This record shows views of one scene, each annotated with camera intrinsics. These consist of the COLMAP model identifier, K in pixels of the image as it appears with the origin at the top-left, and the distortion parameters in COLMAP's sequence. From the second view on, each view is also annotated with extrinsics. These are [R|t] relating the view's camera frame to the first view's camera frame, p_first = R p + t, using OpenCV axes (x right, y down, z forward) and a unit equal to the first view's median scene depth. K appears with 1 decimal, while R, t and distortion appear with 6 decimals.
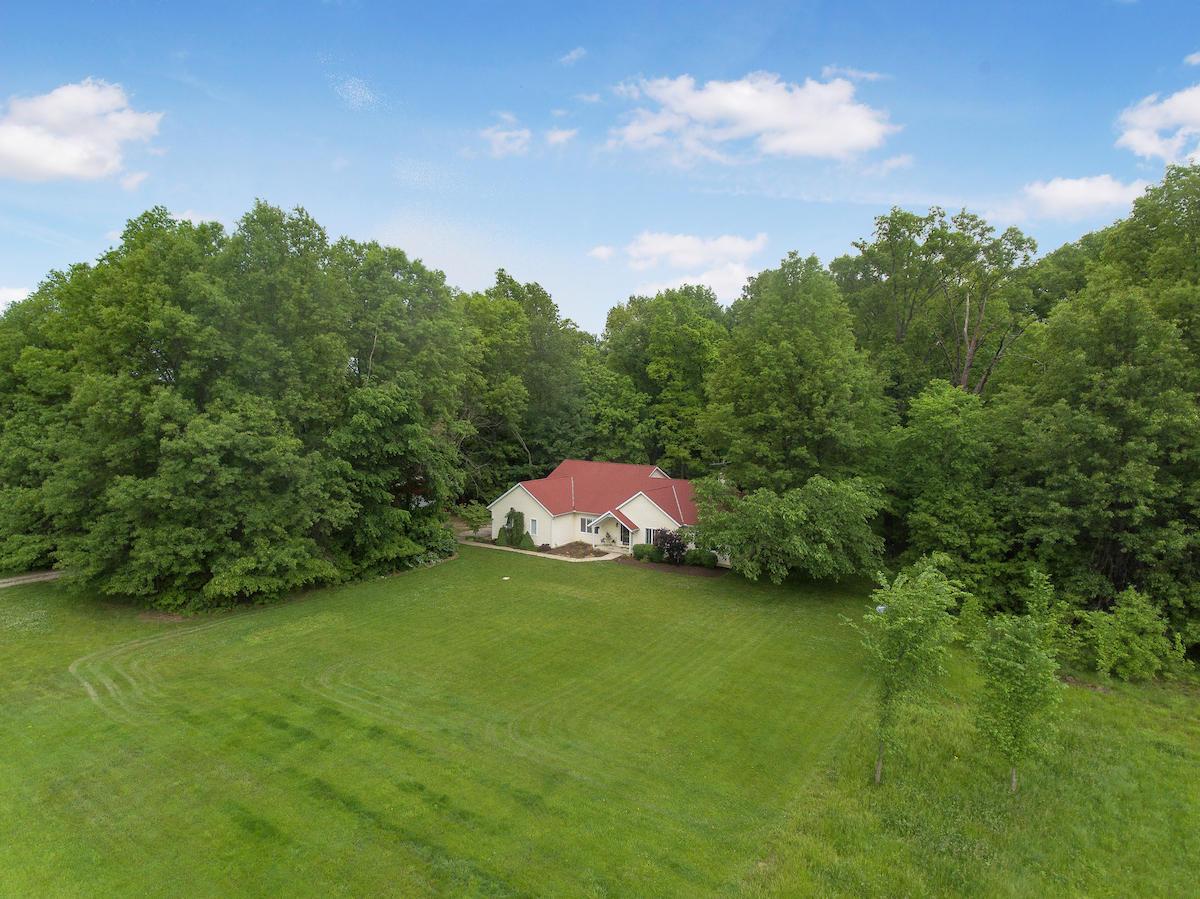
lens RADIAL K [[702.3, 0, 600.0], [0, 702.3, 449.5], [0, 0, 1]] dist [0.030640, 0.000348]
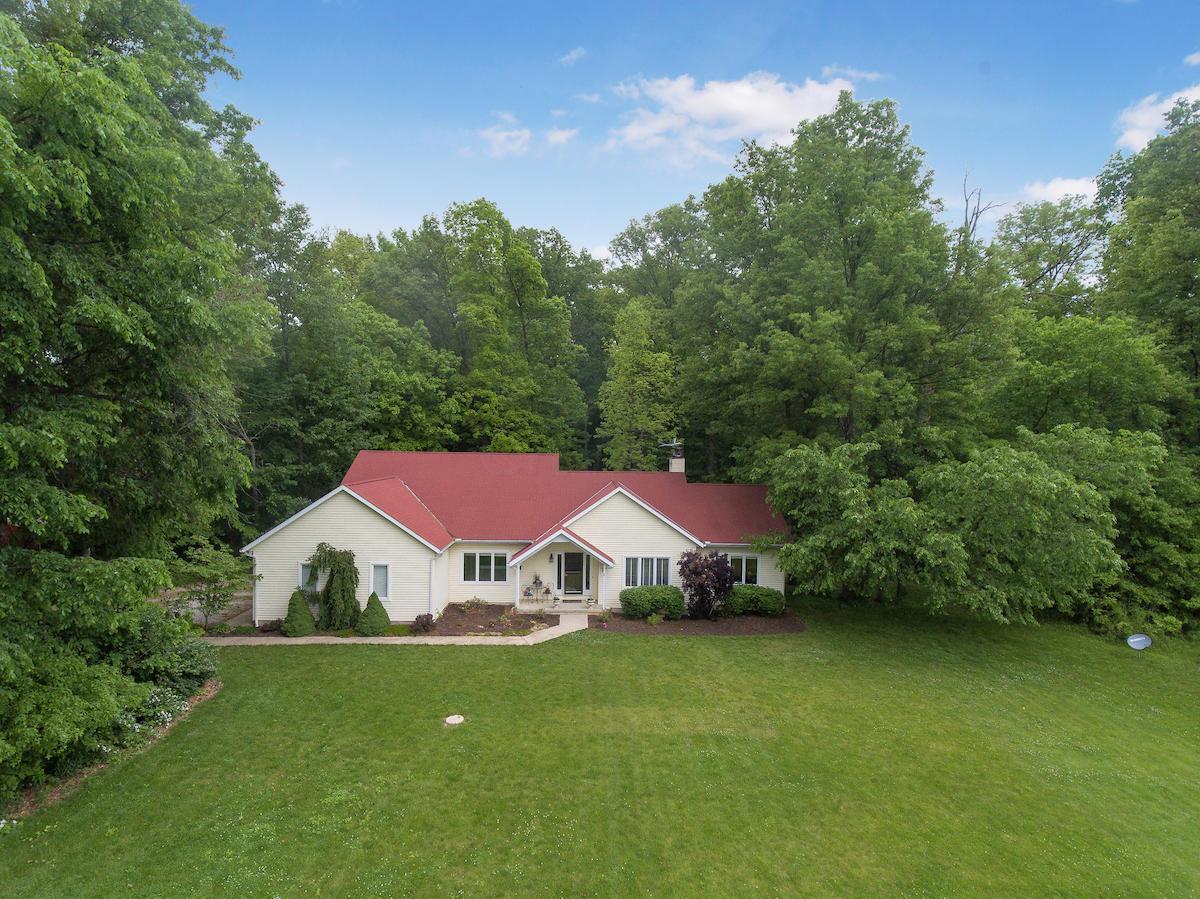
lens RADIAL K [[702.3, 0, 600.0], [0, 702.3, 449.5], [0, 0, 1]] dist [0.030640, 0.000348]
pose [[0.817721, -0.003739, 0.575603, -0.239262], [0.037963, 0.998152, -0.047448, 0.052273], [-0.574361, 0.060650, 0.816352, 0.541474]]
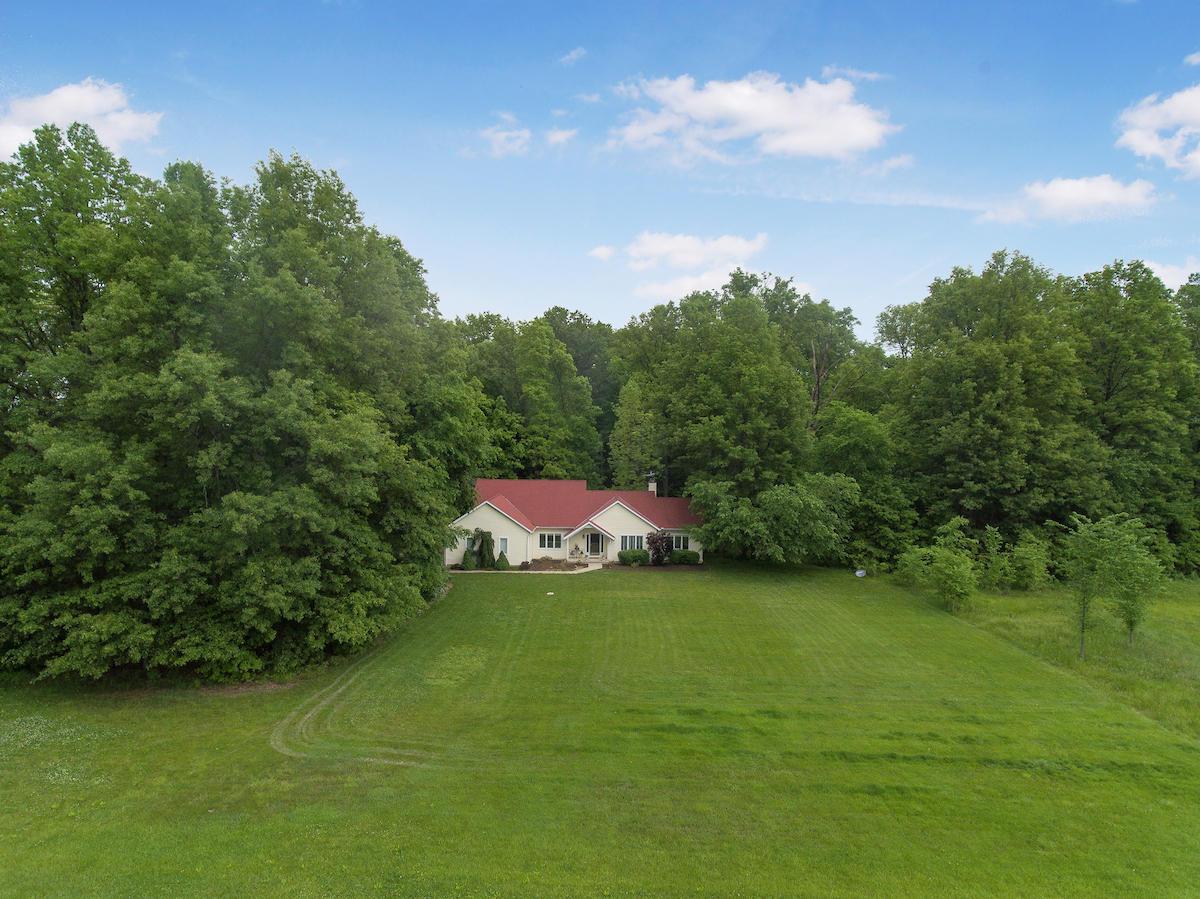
lens RADIAL K [[702.3, 0, 600.0], [0, 702.3, 449.5], [0, 0, 1]] dist [0.030640, 0.000348]
pose [[0.831849, -0.007757, 0.554948, -0.512536], [0.040106, 0.998128, -0.046166, 0.028608], [-0.553551, 0.060660, 0.830603, 0.127297]]
